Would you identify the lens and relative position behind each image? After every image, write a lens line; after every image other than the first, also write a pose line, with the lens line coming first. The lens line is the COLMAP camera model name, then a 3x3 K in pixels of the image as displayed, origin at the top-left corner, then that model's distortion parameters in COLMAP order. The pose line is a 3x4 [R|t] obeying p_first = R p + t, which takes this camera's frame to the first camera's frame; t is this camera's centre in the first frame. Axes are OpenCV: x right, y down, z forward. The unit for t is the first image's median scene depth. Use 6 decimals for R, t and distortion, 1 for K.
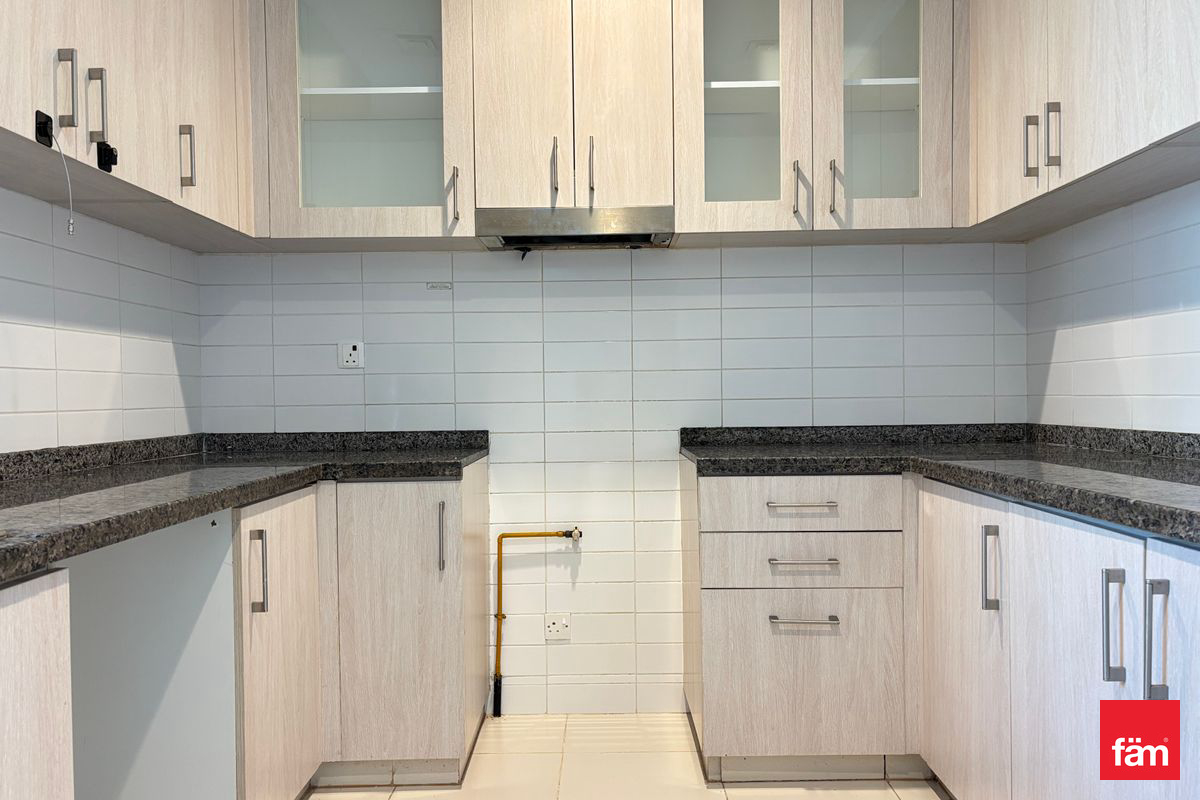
lens RADIAL K [[893.8, 0, 608.0], [0, 893.8, 411.8], [0, 0, 1]] dist [0.038660, -0.050498]
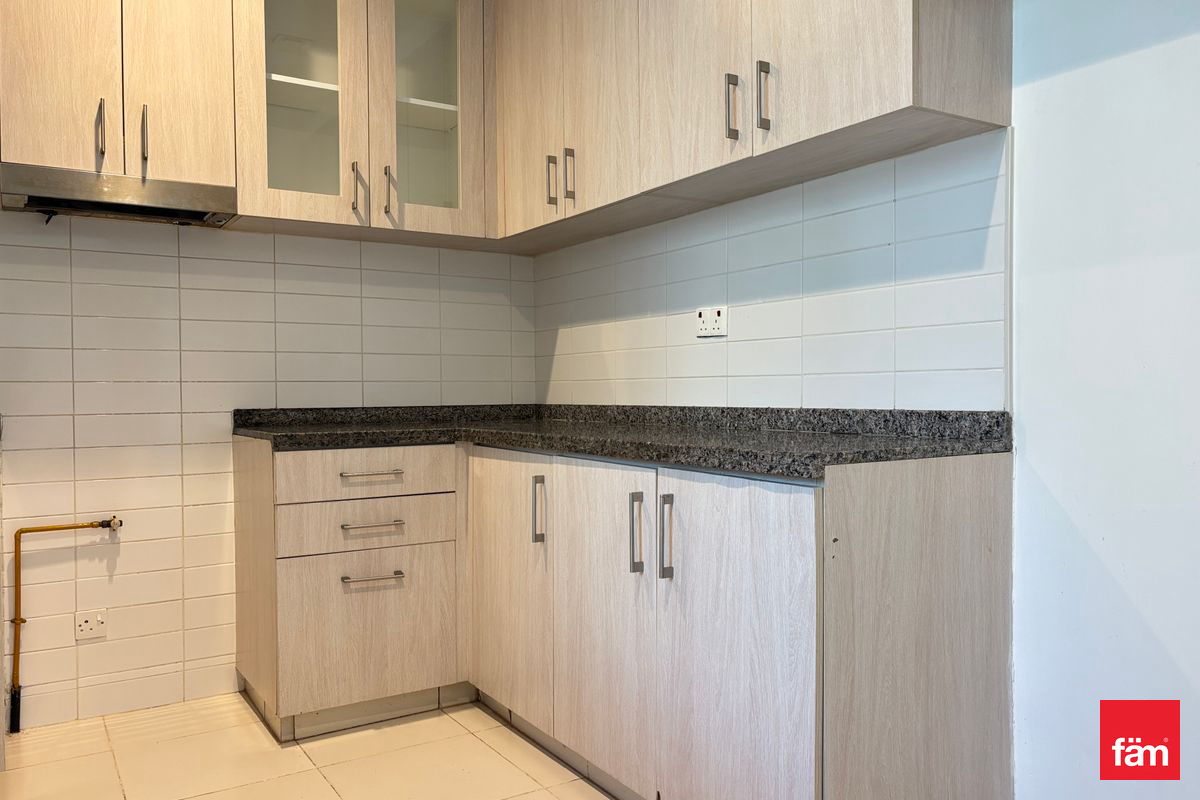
lens RADIAL K [[893.8, 0, 605.3], [0, 893.8, 411.8], [0, 0, 1]] dist [0.038660, -0.050498]
pose [[0.837578, -0.005893, 0.546285, -0.133541], [0.006591, 0.999978, 0.000682, 0.025708], [-0.546277, 0.003030, 0.837599, -0.080886]]
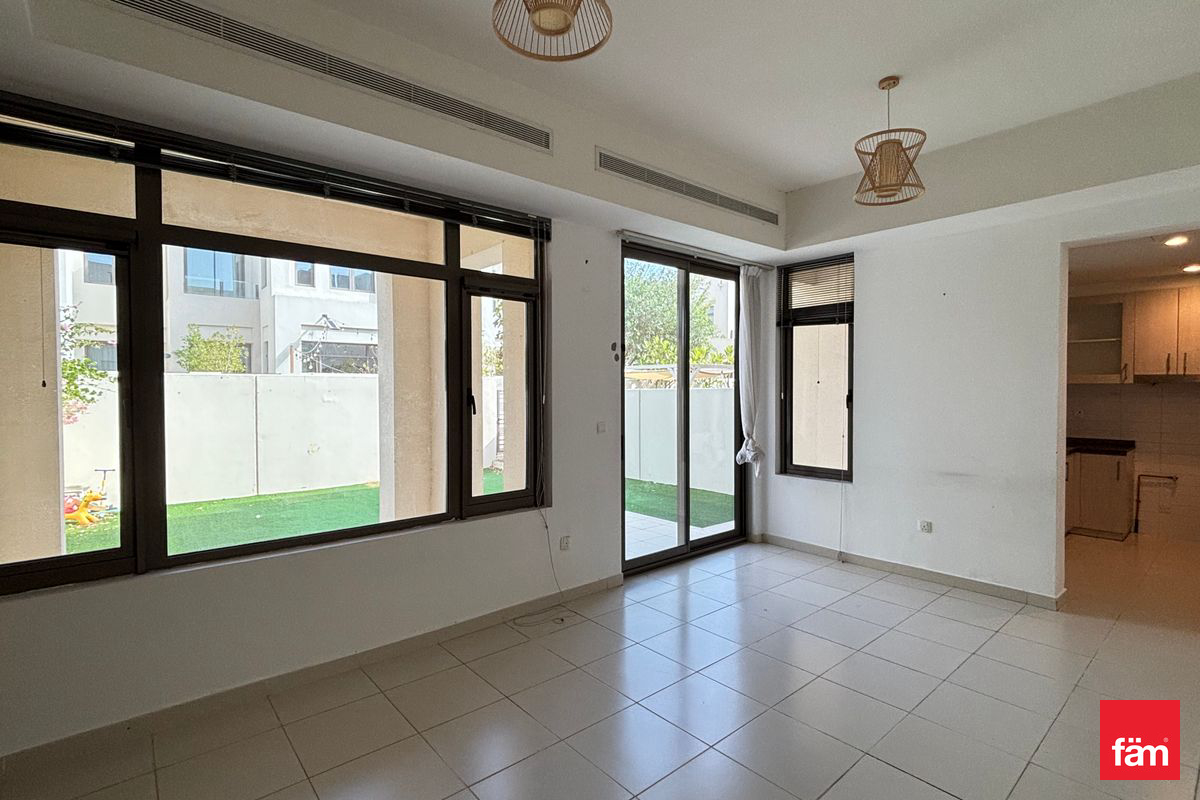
lens RADIAL K [[577.0, 0, 605.9], [0, 577.0, 402.4], [0, 0, 1]] dist [0.011166, -0.001367]
pose [[0.660045, 0.028546, -0.750683, 0.185433], [-0.018282, 0.999592, 0.021937, -0.138319], [0.751003, -0.000755, 0.660298, -1.922027]]
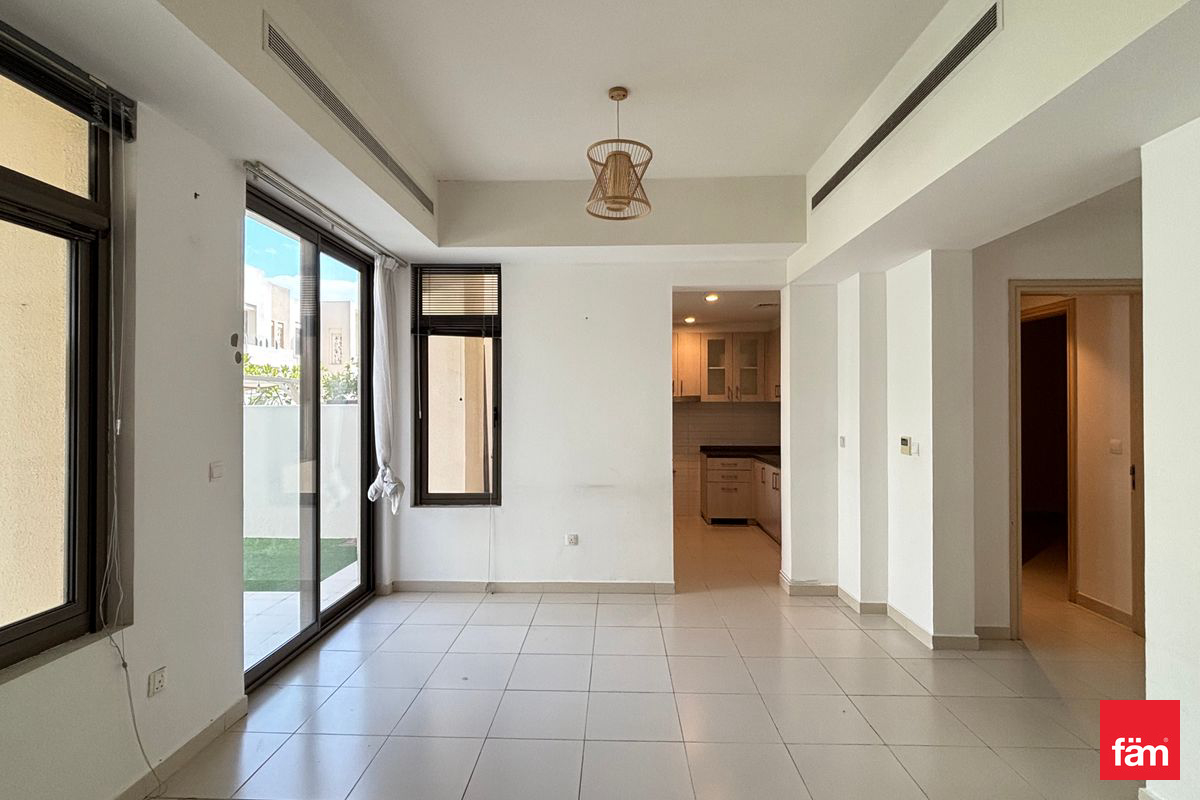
lens RADIAL K [[577.0, 0, 598.4], [0, 577.0, 398.9], [0, 0, 1]] dist [0.011166, -0.001367]
pose [[0.999480, 0.010169, -0.030611, -0.341908], [-0.010997, 0.999575, -0.027001, -0.133918], [0.030324, 0.027324, 0.999167, -1.847638]]
